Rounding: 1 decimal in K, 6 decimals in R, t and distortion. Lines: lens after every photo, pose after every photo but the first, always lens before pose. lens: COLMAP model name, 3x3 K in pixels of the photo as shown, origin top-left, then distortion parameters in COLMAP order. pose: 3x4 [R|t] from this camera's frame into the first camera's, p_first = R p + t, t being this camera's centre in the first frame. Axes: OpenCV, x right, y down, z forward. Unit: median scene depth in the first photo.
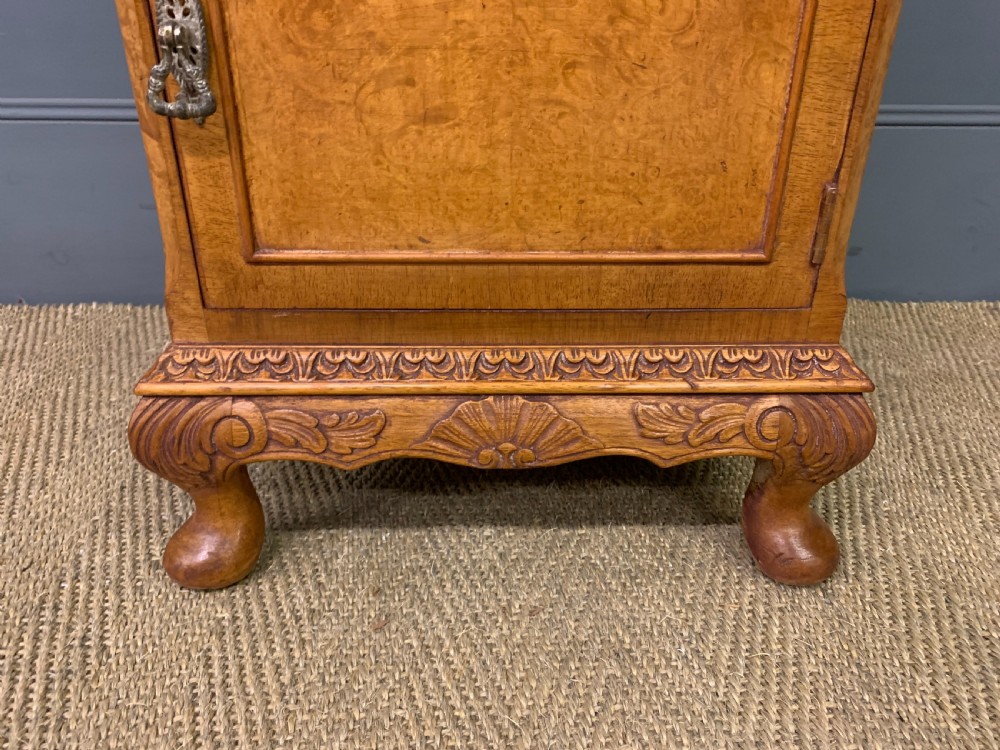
lens RADIAL K [[765.7, 0, 487.4], [0, 765.7, 376.6], [0, 0, 1]] dist [0.014272, -0.011126]
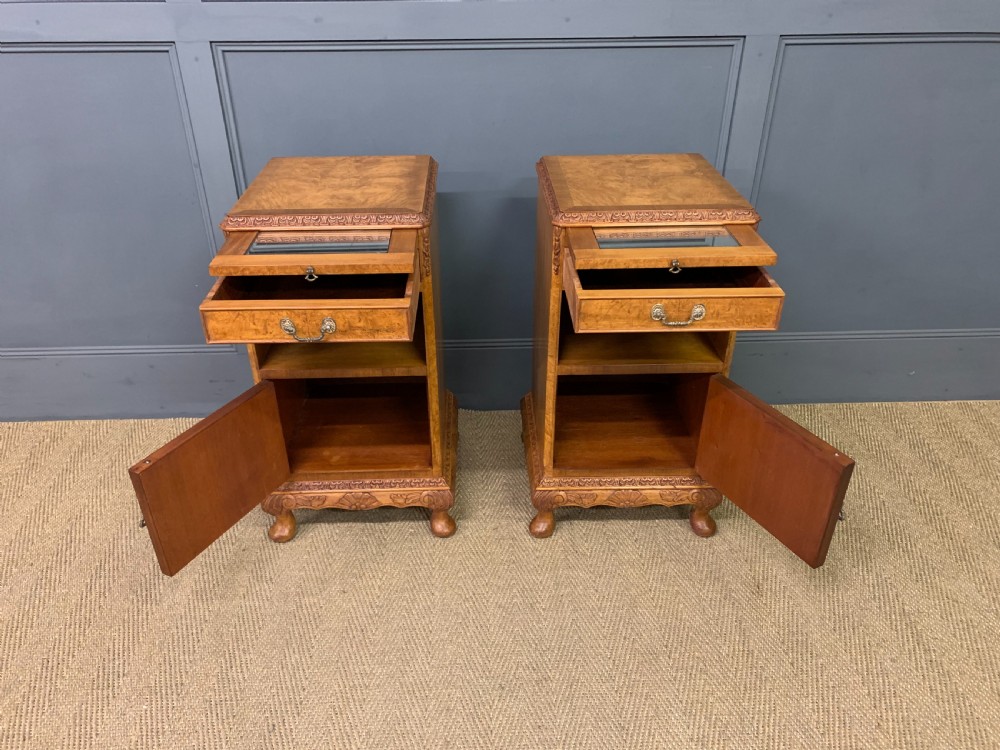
lens RADIAL K [[765.7, 0, 487.4], [0, 765.7, 376.6], [0, 0, 1]] dist [0.014272, -0.011126]
pose [[0.999846, -0.004364, -0.016998, -0.633148], [0.005564, 0.997448, 0.071174, -0.849244], [0.016644, -0.071257, 0.997319, -2.936686]]
